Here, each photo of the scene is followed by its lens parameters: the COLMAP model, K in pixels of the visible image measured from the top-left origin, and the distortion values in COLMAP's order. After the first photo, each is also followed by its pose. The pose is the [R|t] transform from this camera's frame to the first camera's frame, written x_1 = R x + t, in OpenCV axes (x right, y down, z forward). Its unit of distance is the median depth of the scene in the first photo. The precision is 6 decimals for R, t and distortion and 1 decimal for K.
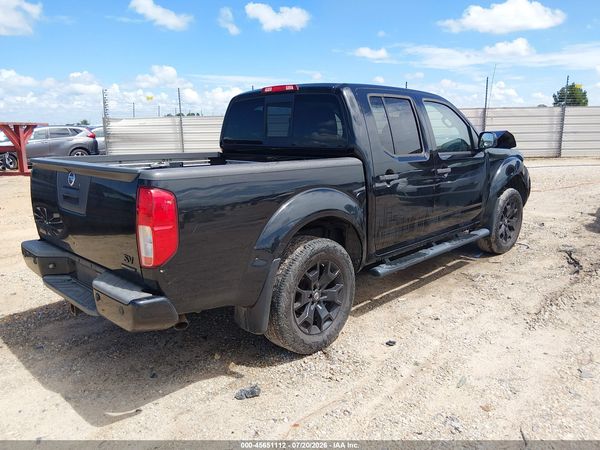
lens RADIAL K [[462.6, 0, 300.0], [0, 462.6, 225.0], [0, 0, 1]] dist [0.076850, -0.129960]
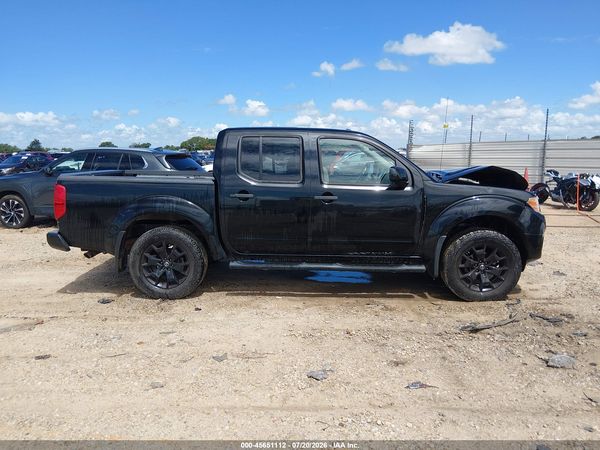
lens RADIAL K [[462.6, 0, 300.0], [0, 462.6, 225.0], [0, 0, 1]] dist [0.076850, -0.129960]
pose [[0.677666, 0.131197, -0.723572, 0.972805], [-0.166634, 0.985758, 0.022674, -0.057247], [0.716242, 0.105206, 0.689876, 0.154415]]
